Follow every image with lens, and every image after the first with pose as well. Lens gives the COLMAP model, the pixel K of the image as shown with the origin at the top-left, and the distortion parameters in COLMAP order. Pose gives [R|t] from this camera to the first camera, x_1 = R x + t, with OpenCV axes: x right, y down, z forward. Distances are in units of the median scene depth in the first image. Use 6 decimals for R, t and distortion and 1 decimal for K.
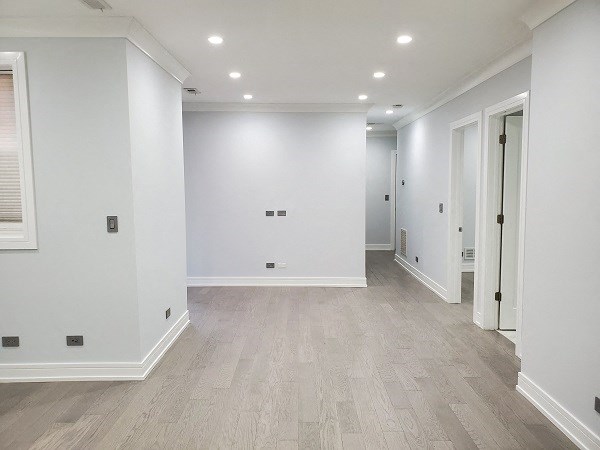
lens RADIAL K [[475.7, 0, 297.2], [0, 475.7, 234.5], [0, 0, 1]] dist [0.007051, 0.004438]
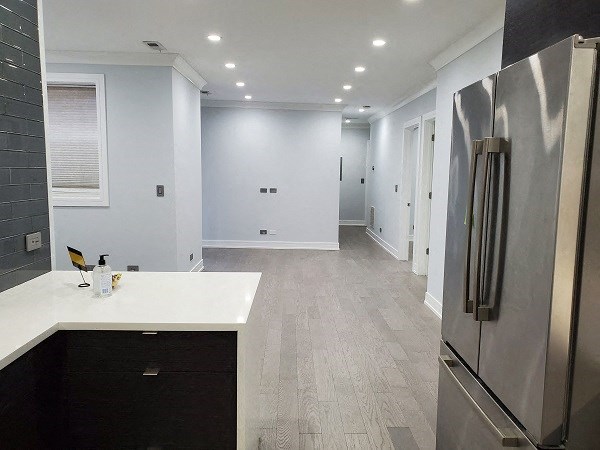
lens RADIAL K [[475.7, 0, 297.2], [0, 475.7, 234.5], [0, 0, 1]] dist [0.007051, 0.004438]
pose [[0.999552, 0.018802, 0.023288, 0.004530], [-0.019553, 0.999282, 0.032462, 0.033095], [-0.022661, -0.032903, 0.999202, -0.286582]]
